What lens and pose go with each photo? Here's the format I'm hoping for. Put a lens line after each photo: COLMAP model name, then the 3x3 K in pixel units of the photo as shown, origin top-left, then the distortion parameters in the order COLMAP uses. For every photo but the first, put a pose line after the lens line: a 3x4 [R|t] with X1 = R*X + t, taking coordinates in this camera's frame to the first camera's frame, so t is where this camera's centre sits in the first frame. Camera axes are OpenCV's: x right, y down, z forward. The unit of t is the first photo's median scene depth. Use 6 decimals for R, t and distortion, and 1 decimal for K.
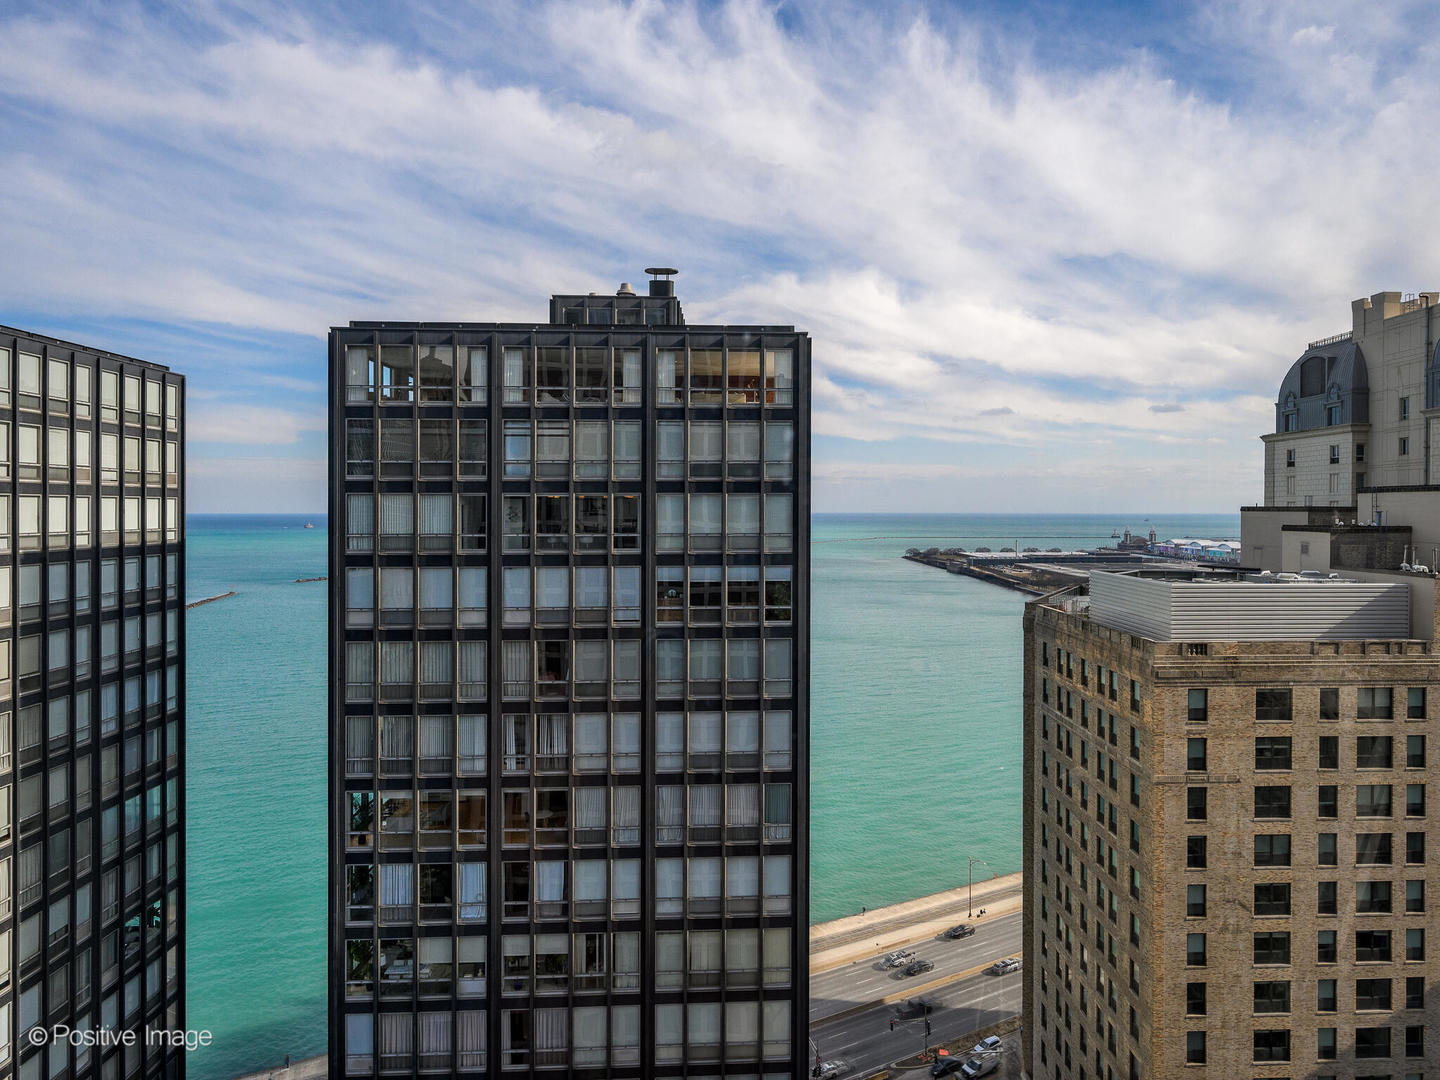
lens RADIAL K [[867.0, 0, 753.4], [0, 867.0, 509.8], [0, 0, 1]] dist [0.000125, 0.002467]
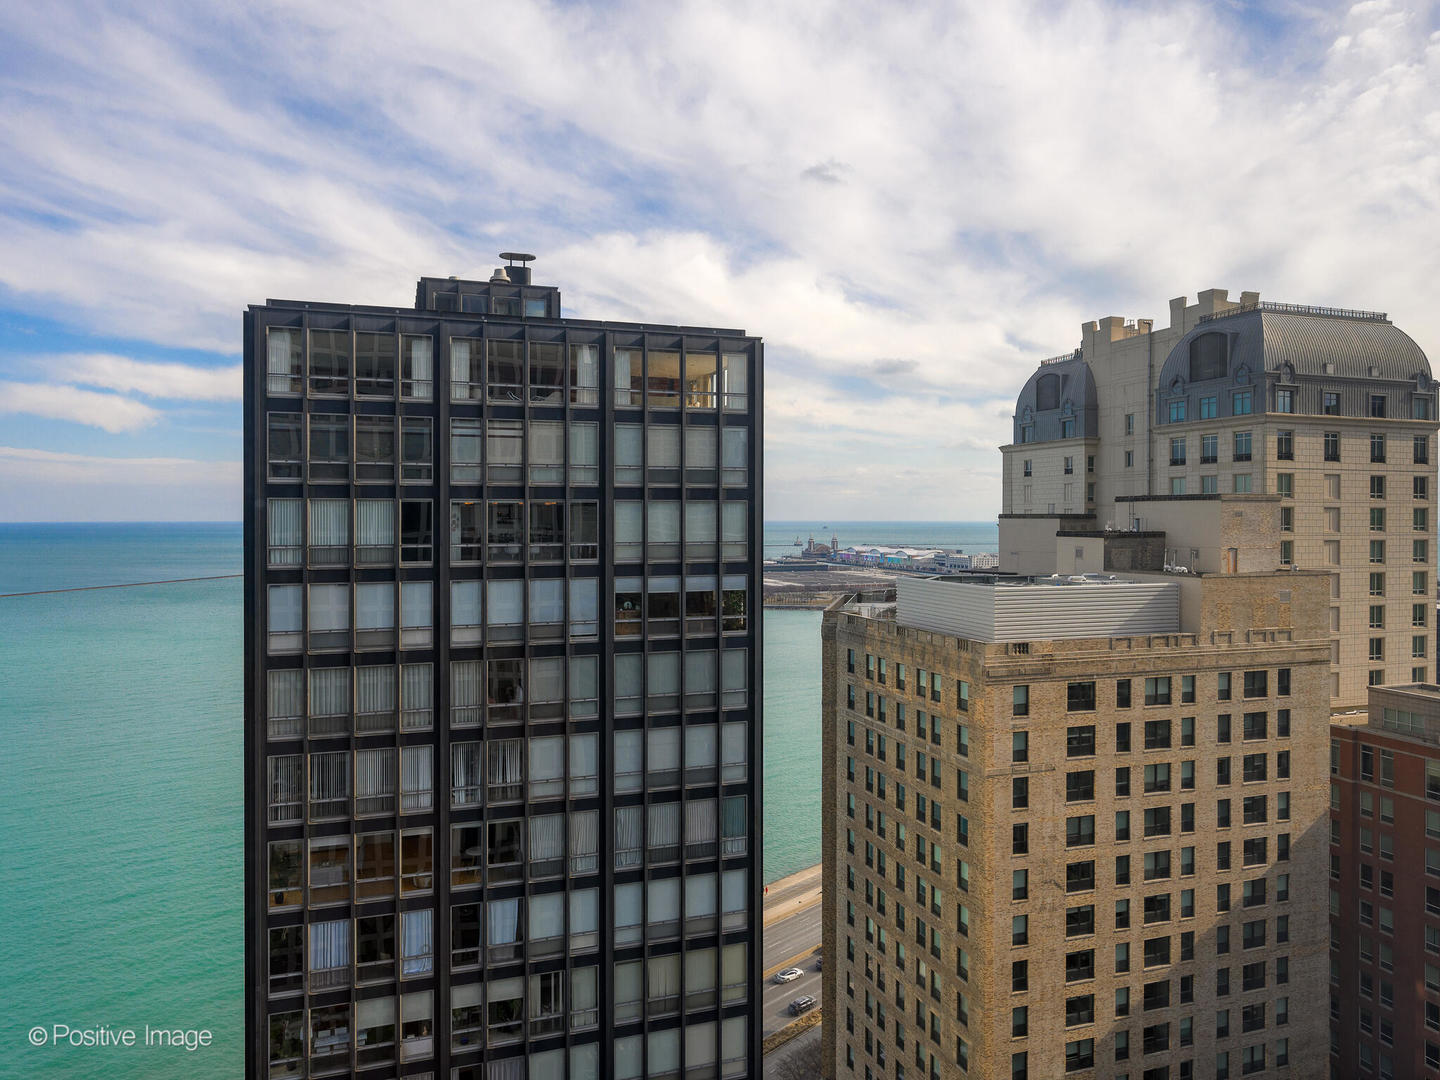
lens RADIAL K [[935.4, 0, 720.8], [0, 935.4, 518.4], [0, 0, 1]] dist [0.000577, -0.001461]
pose [[0.964533, -0.000439, 0.263963, -0.266954], [-0.000012, 0.999999, 0.001709, -0.000593], [-0.263963, -0.001652, 0.964531, -0.016001]]
